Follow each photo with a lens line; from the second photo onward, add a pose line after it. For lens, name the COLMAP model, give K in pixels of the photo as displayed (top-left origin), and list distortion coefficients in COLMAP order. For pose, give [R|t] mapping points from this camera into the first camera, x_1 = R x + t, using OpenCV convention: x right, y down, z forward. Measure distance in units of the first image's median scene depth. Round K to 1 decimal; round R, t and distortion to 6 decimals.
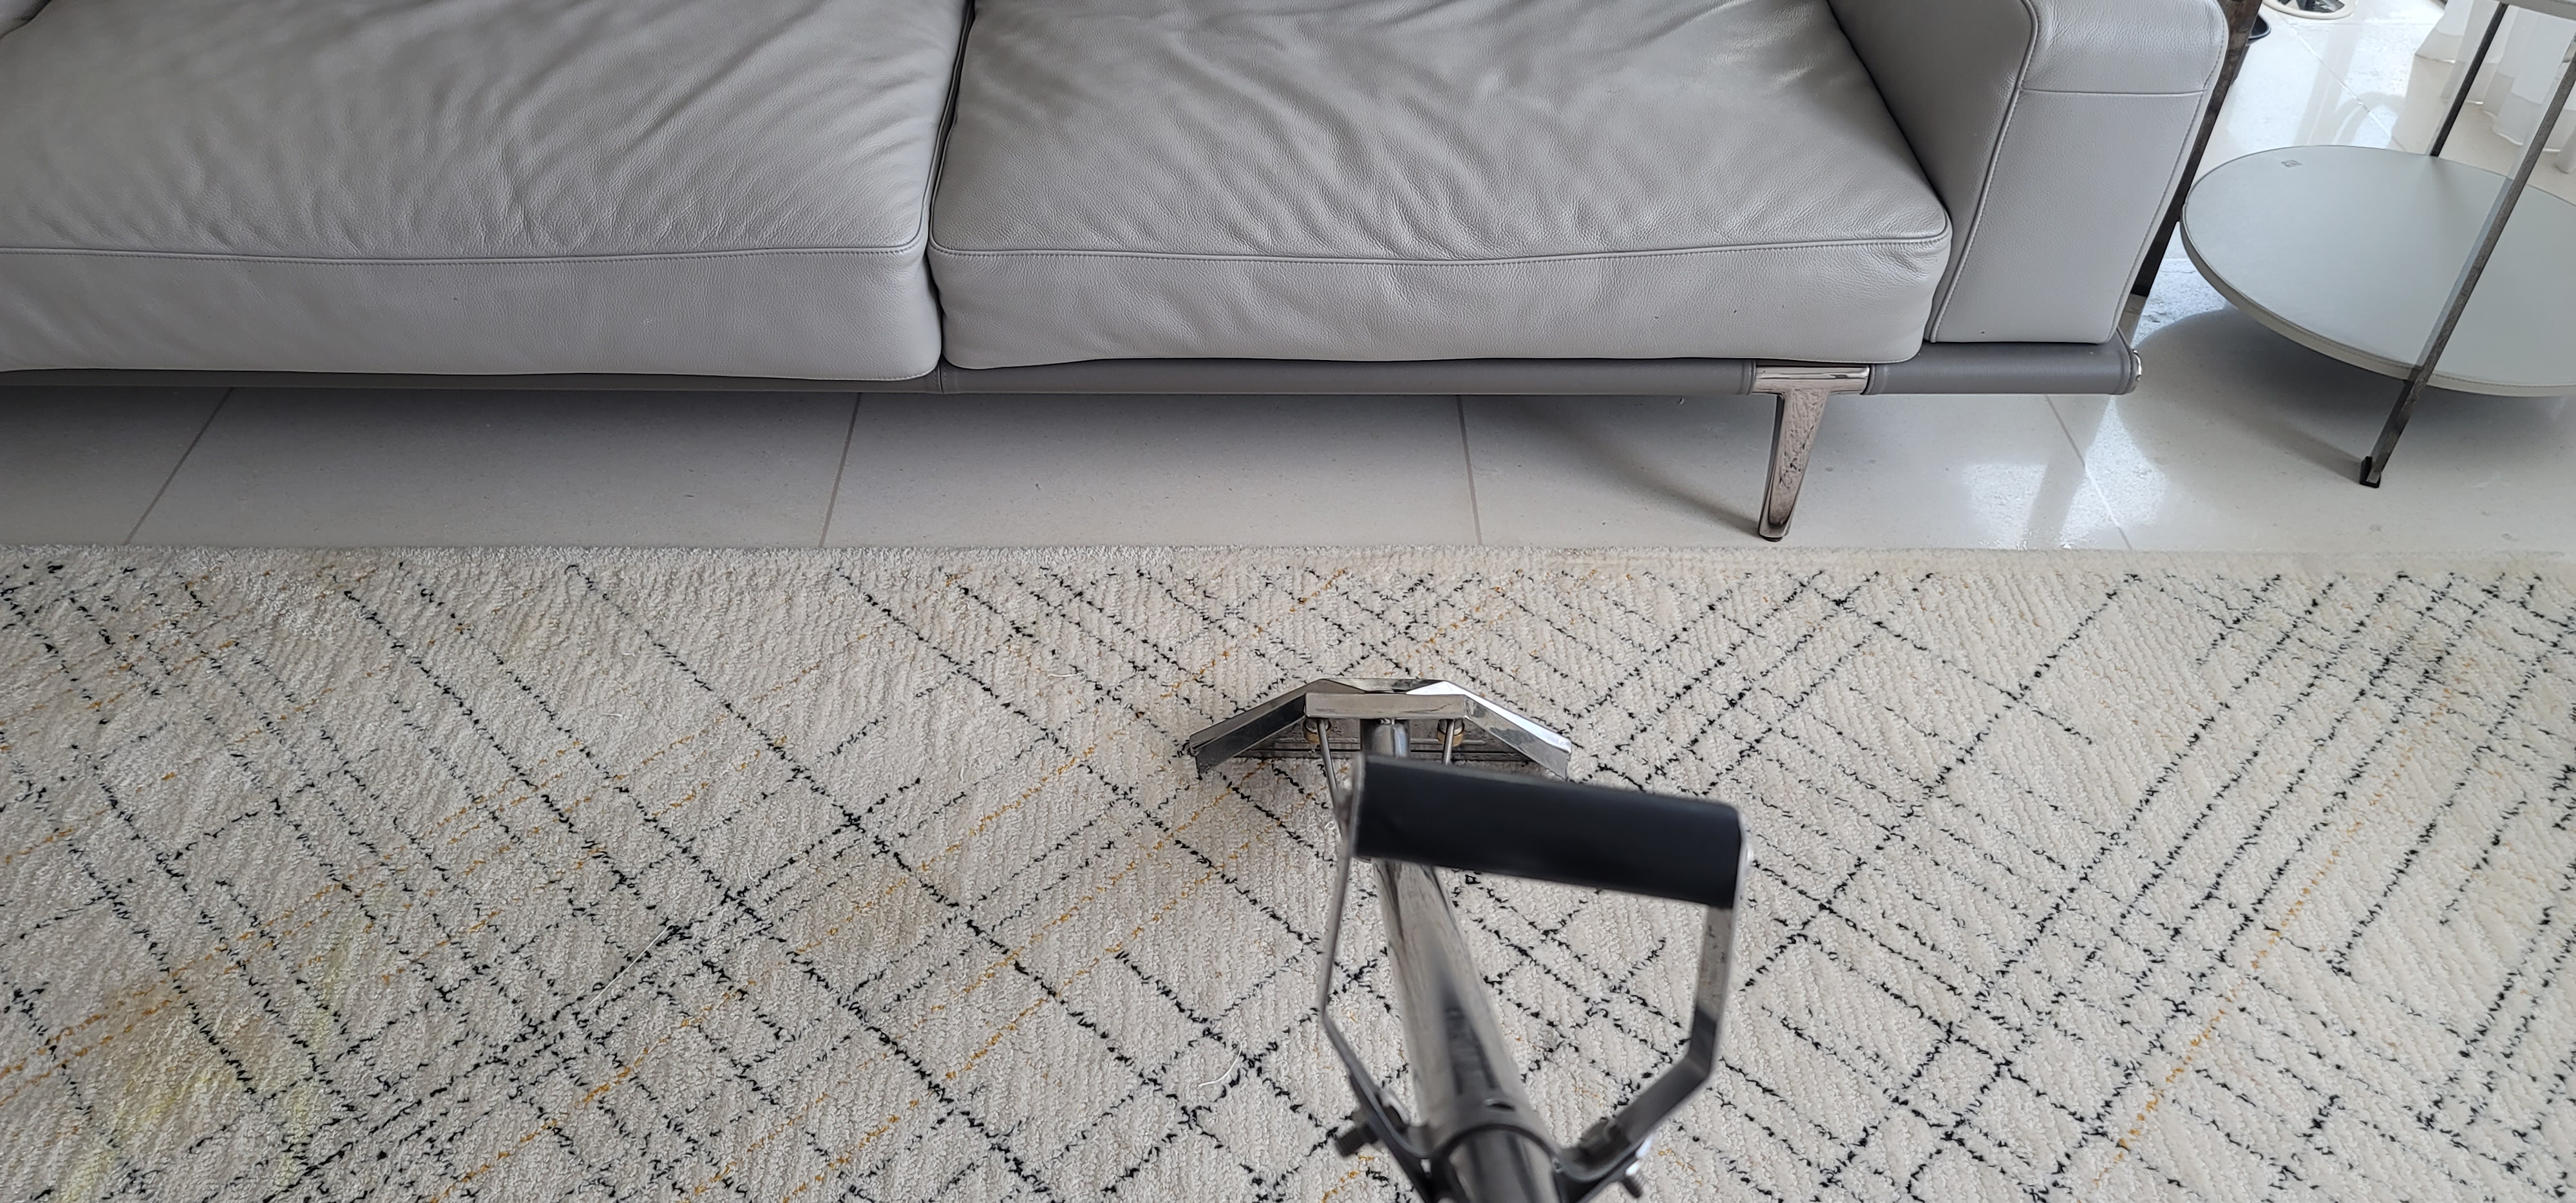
lens RADIAL K [[1892.1, 0, 1306.3], [0, 1892.1, 603.0], [0, 0, 1]] dist [0.063600, -0.043668]
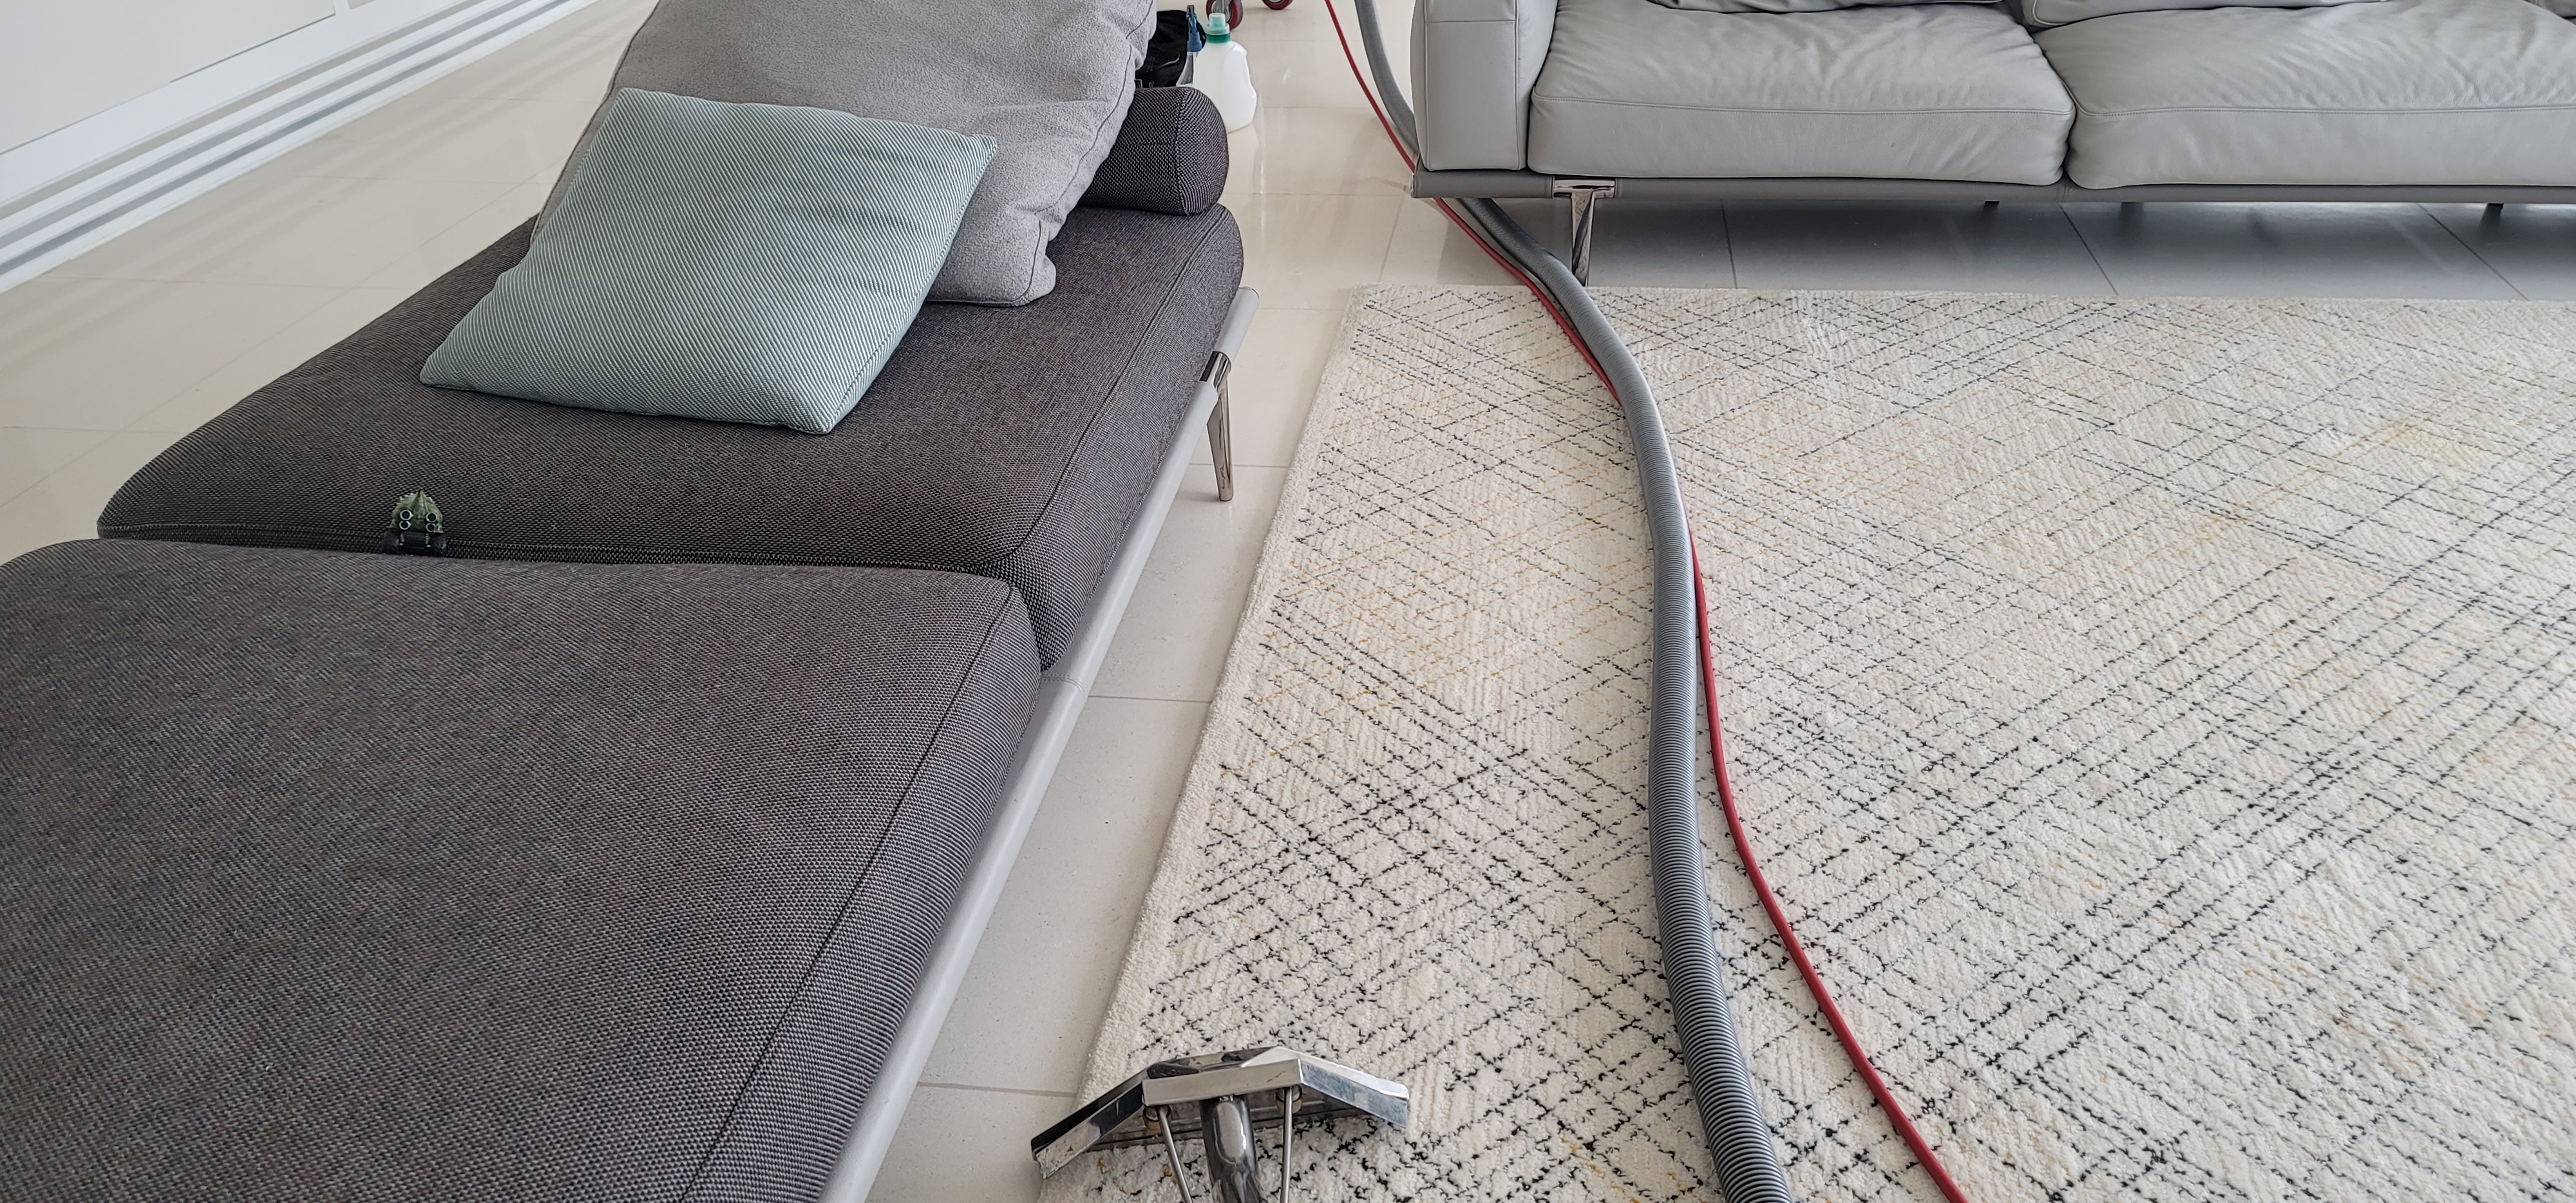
lens RADIAL K [[1895.5, 0, 1297.1], [0, 1895.5, 573.8], [0, 0, 1]] dist [0.081914, -0.084875]
pose [[0.984498, 0.030249, -0.172771, -1.202809], [-0.064748, 0.978121, -0.197705, 0.718050], [0.163010, 0.205827, 0.964916, -0.935108]]
